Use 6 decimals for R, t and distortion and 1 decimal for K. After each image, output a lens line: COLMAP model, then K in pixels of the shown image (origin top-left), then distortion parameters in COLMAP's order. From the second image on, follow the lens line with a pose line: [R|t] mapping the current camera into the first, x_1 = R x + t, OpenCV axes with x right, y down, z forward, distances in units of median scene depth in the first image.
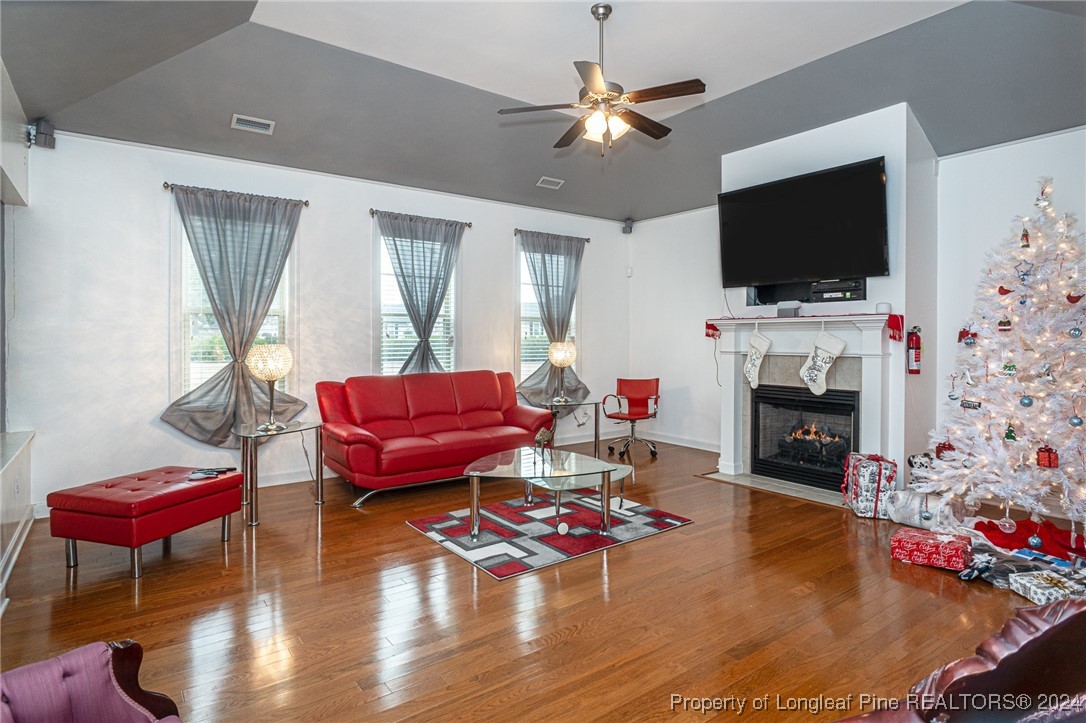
lens RADIAL K [[565.5, 0, 534.0], [0, 565.5, 340.7], [0, 0, 1]] dist [-0.021435, 0.004735]
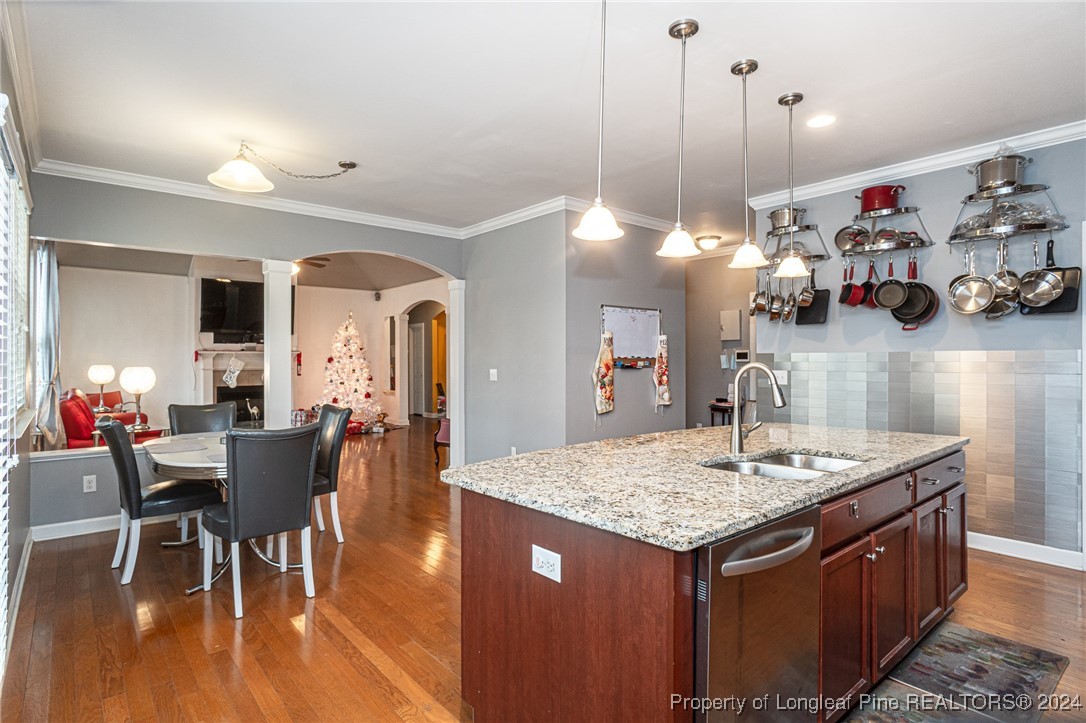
lens RADIAL K [[565.5, 0, 541.9], [0, 565.5, 360.6], [0, 0, 1]] dist [-0.021435, 0.004735]
pose [[-0.066885, -0.002348, 0.997758, -1.550333], [0.004894, 0.999984, 0.002681, -0.007012], [-0.997749, 0.005062, -0.066873, 0.085705]]
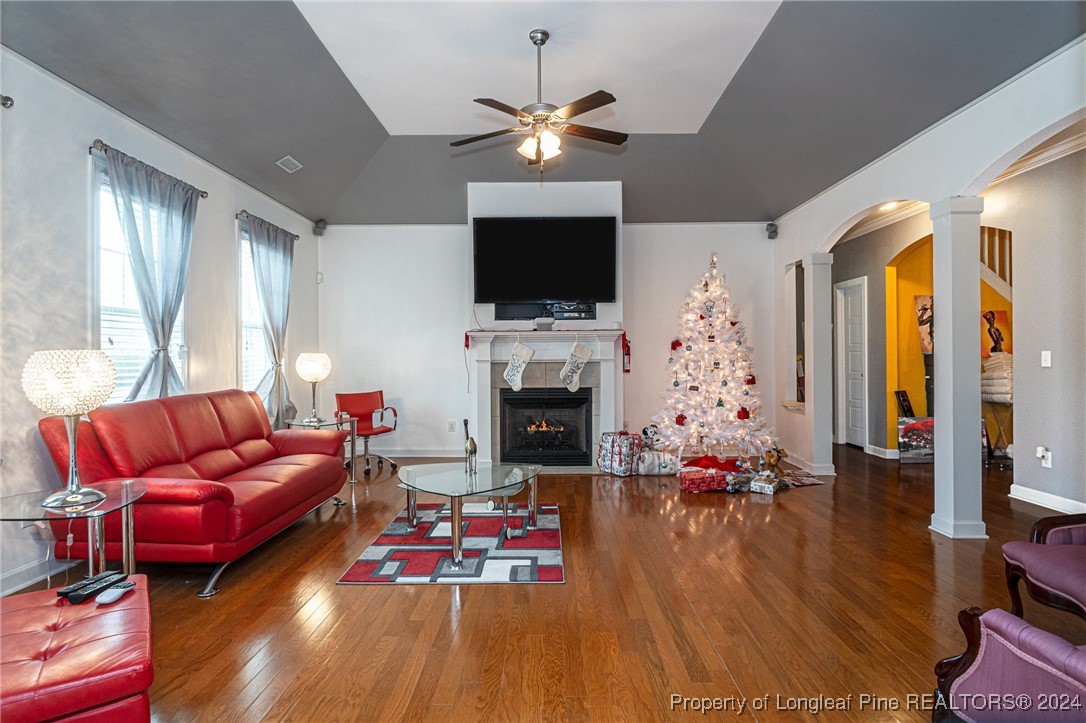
lens RADIAL K [[565.5, 0, 533.8], [0, 565.5, 357.6], [0, 0, 1]] dist [-0.021435, 0.004735]
pose [[0.620756, -0.006135, 0.783980, -0.497731], [0.009817, 0.999952, 0.000051, 0.015344], [-0.783943, 0.007665, 0.620786, 0.240852]]
